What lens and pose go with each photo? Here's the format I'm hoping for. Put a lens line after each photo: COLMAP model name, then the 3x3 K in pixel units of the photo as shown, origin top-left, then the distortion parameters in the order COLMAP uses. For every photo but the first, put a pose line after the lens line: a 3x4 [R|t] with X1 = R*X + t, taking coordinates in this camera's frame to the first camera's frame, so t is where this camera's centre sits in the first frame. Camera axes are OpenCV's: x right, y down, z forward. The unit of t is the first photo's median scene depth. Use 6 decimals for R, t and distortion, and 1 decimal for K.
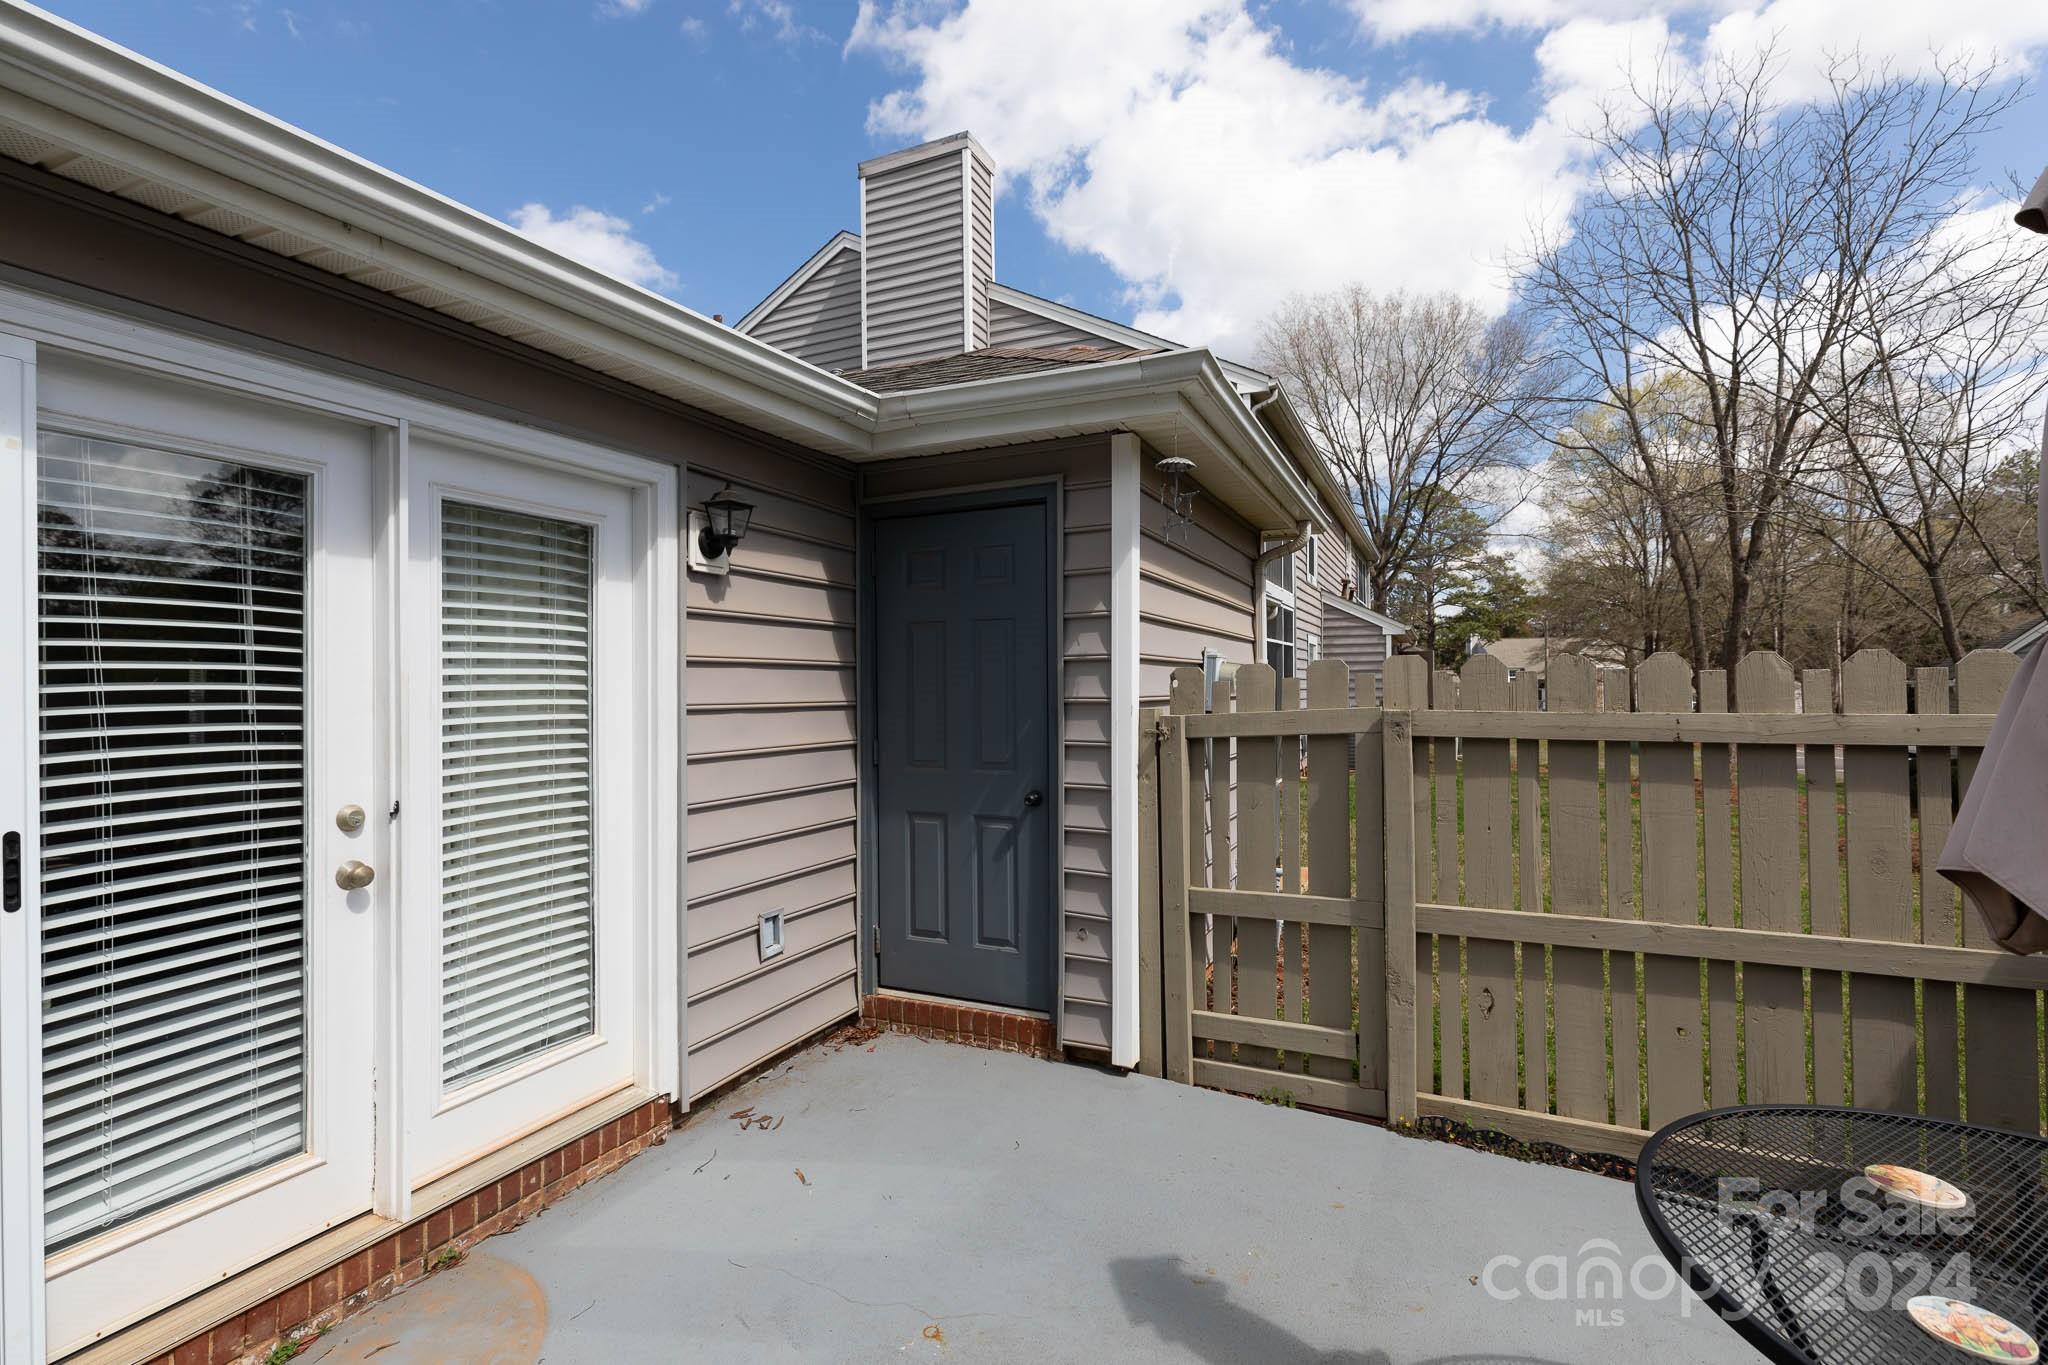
lens RADIAL K [[921.6, 0, 1024.0], [0, 921.6, 682.5], [0, 0, 1]] dist [0.000101, -0.000248]
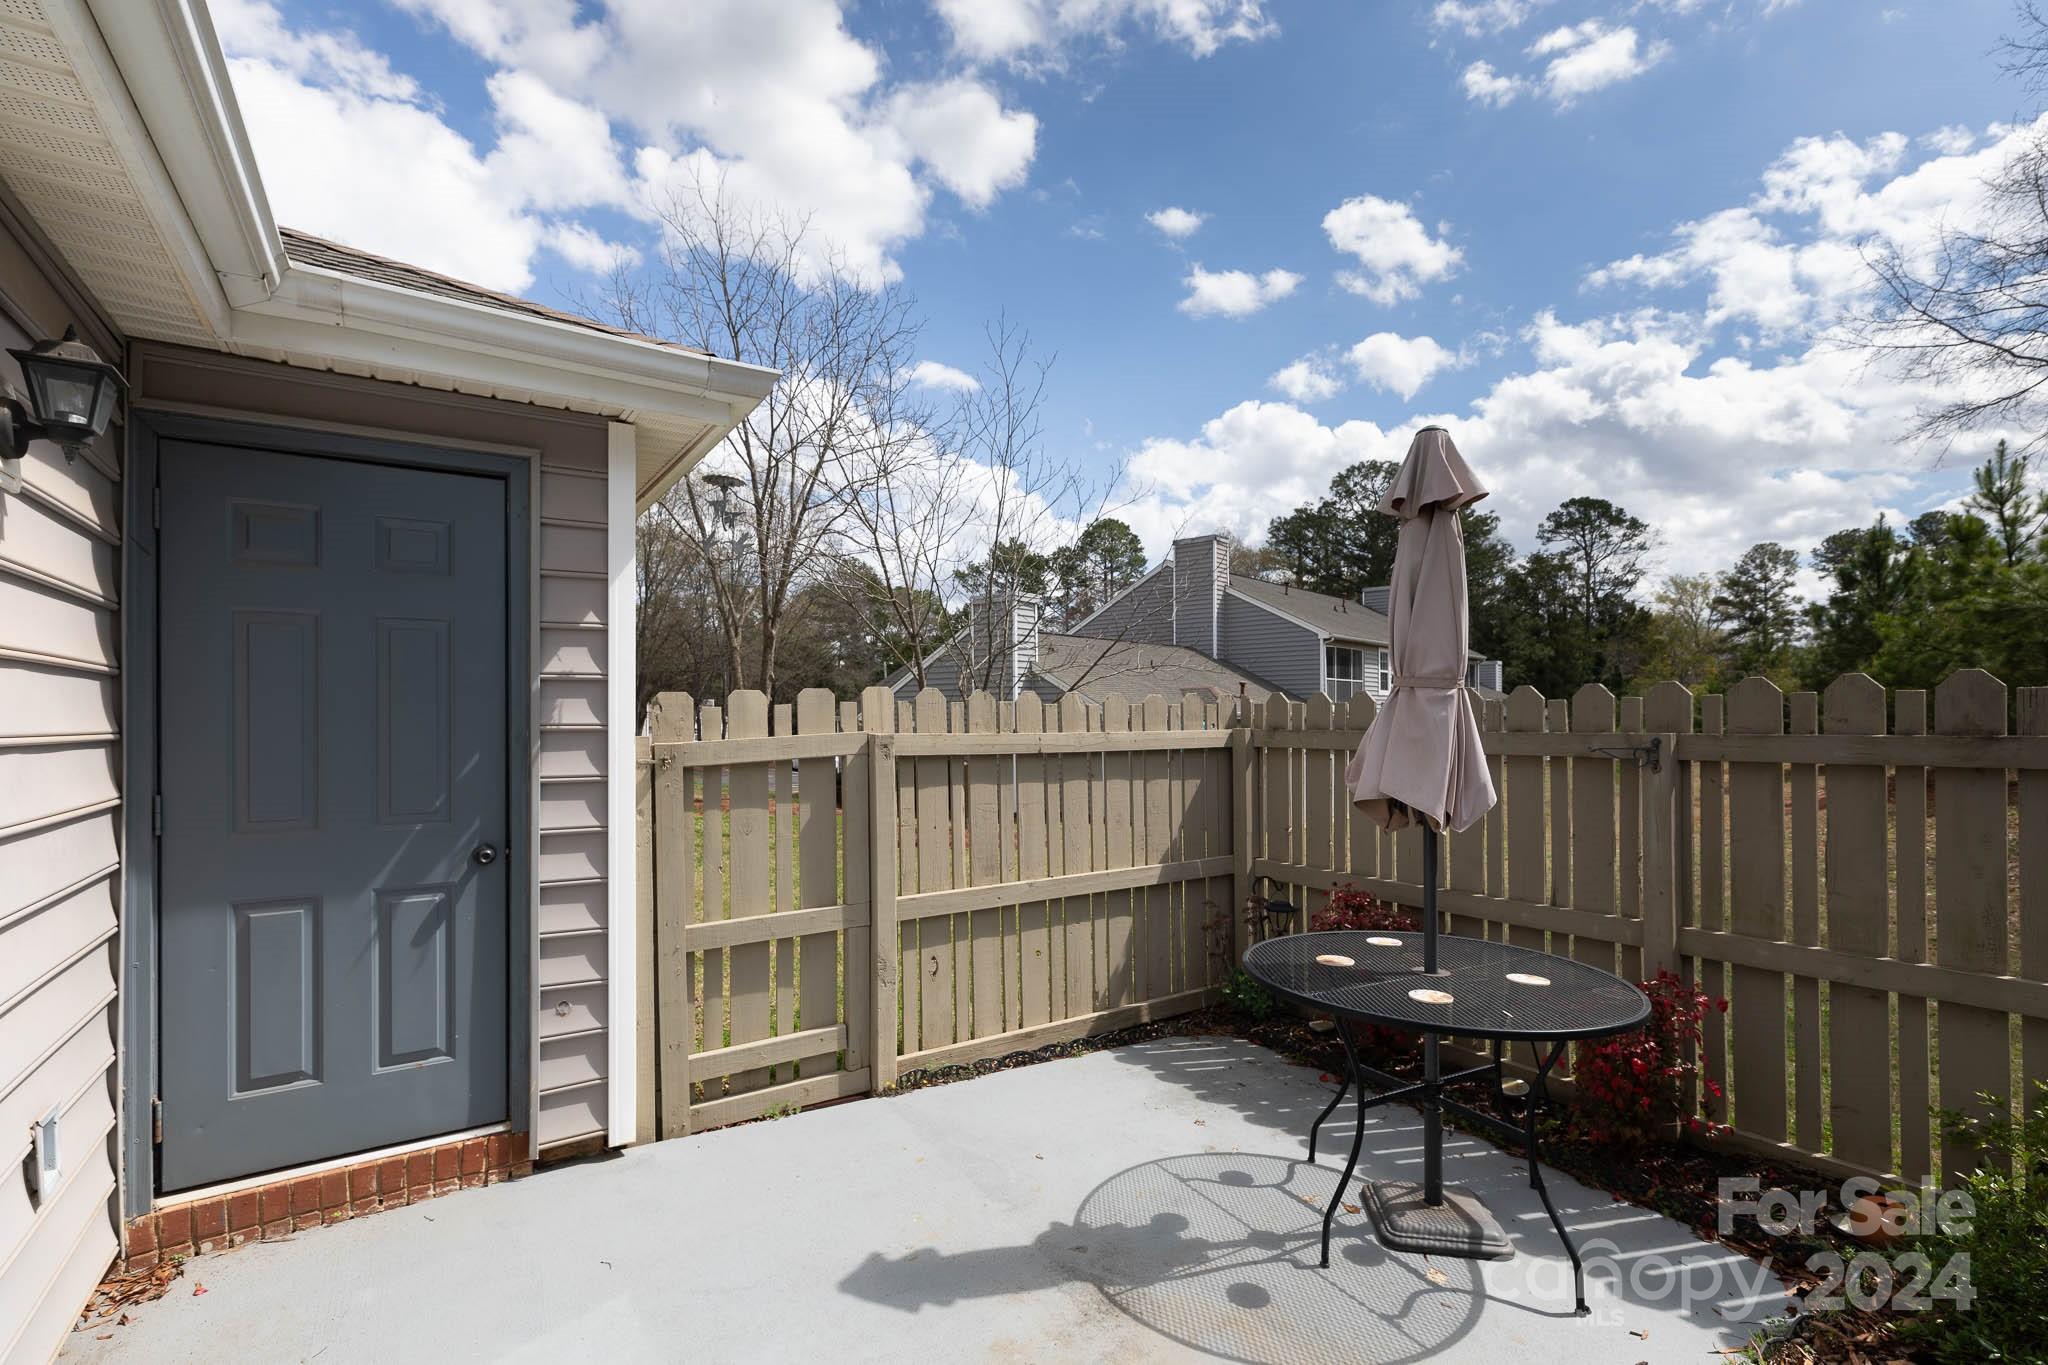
lens RADIAL K [[945.6, 0, 998.1], [0, 945.6, 717.5], [0, 0, 1]] dist [0.000709, -0.000074]
pose [[0.519333, 0.007546, 0.854539, -0.469341], [-0.003248, 0.999971, -0.006856, 0.014858], [-0.854566, 0.000784, 0.519343, 0.222461]]
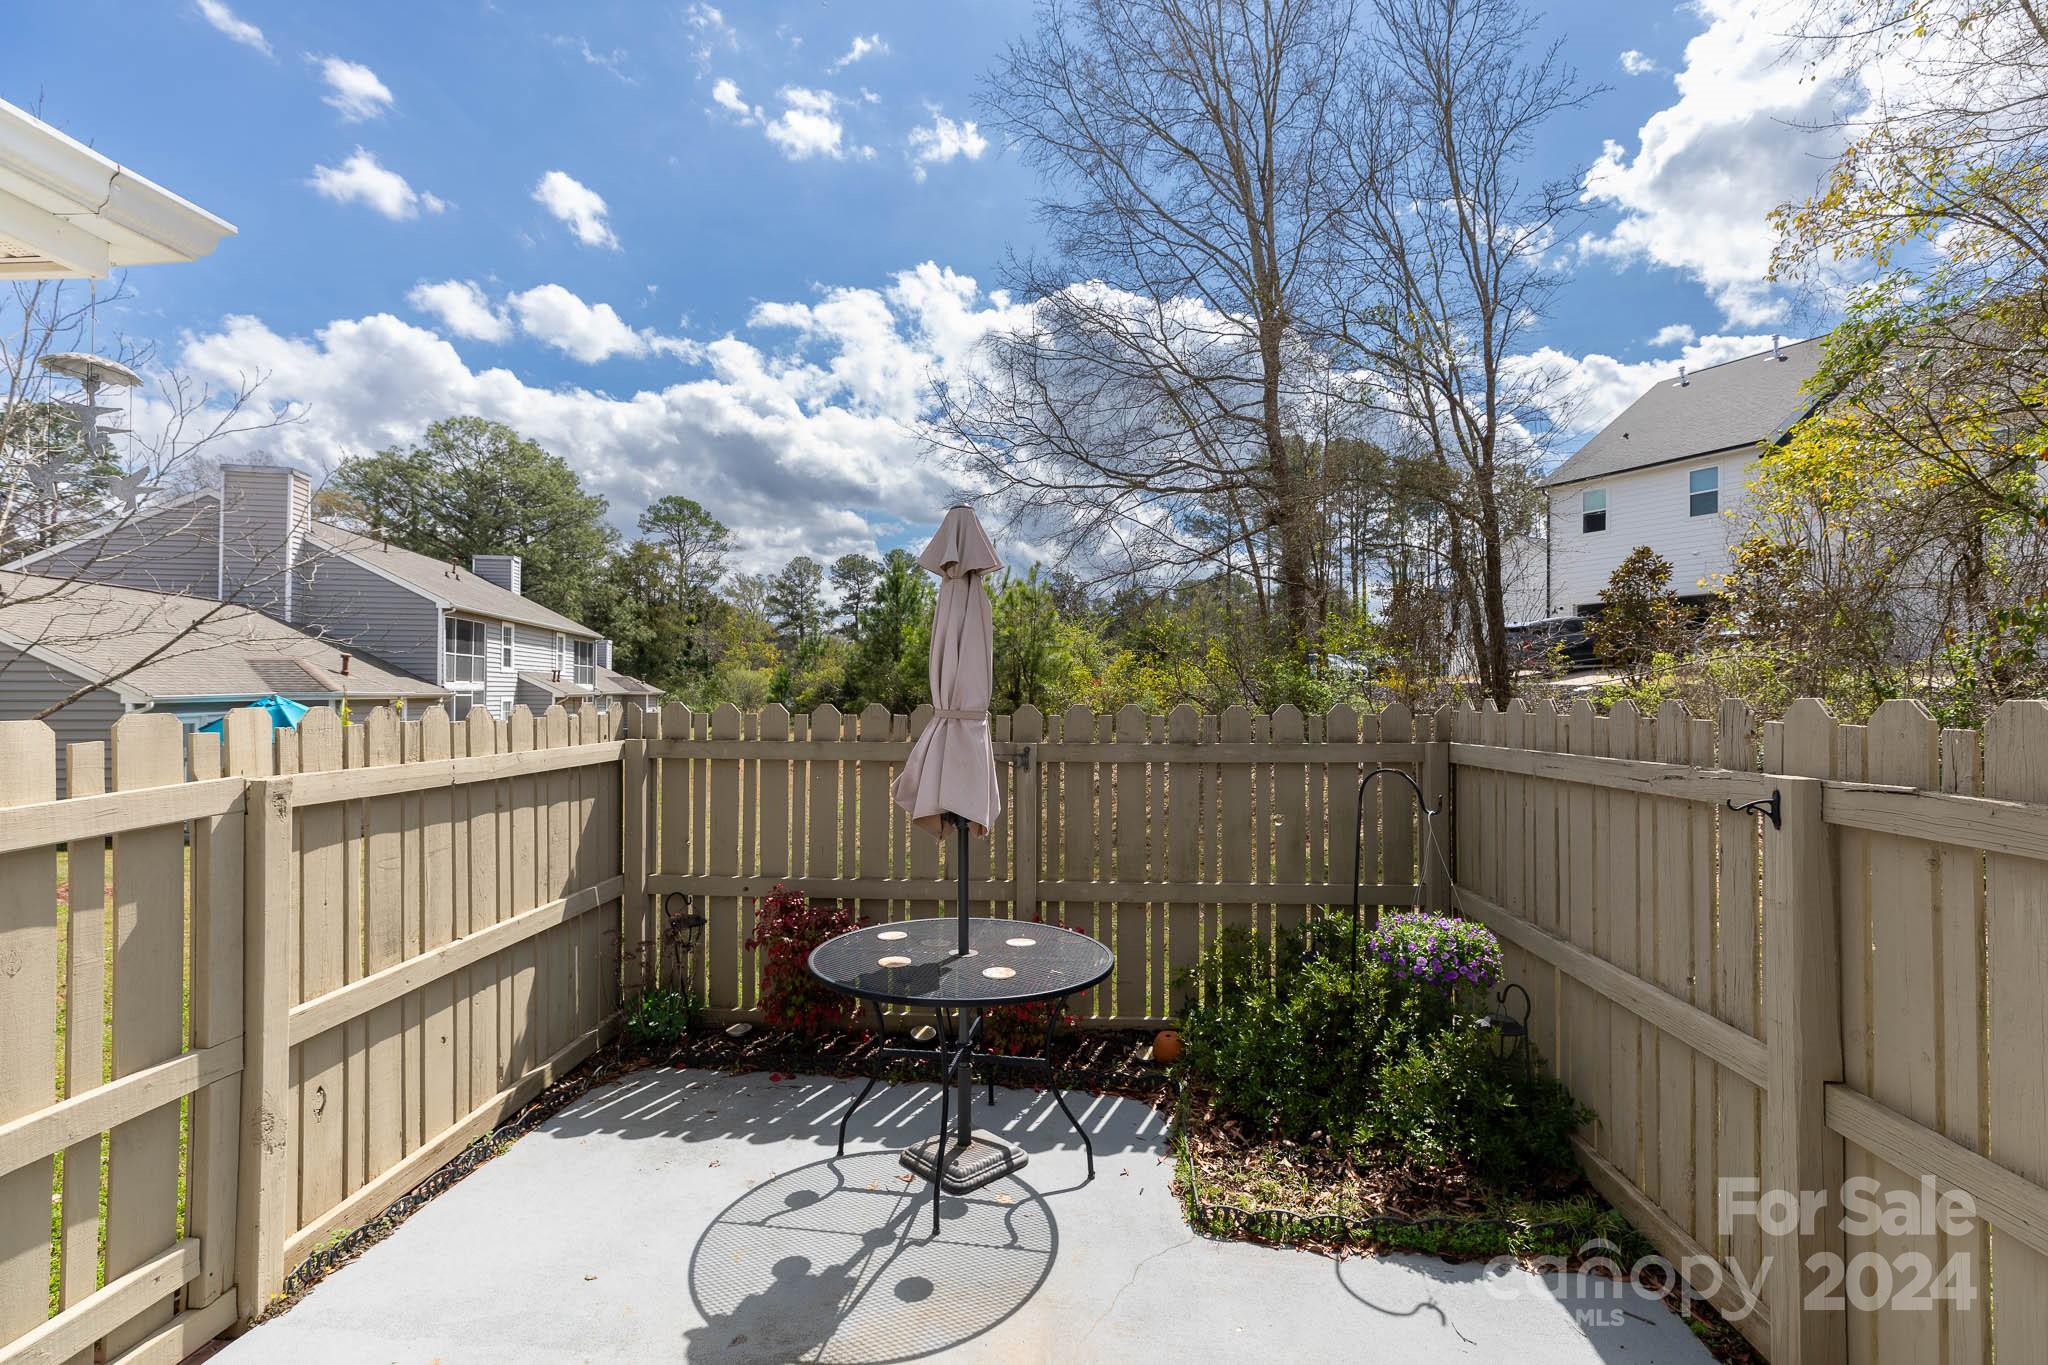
lens RADIAL K [[930.9, 0, 1052.0], [0, 930.9, 686.6], [0, 0, 1]] dist [-0.000425, -0.000026]
pose [[-0.390823, 0.013957, 0.920360, -0.507825], [-0.002756, 0.999863, -0.016333, -0.032348], [-0.920462, -0.008920, -0.390731, 0.603457]]
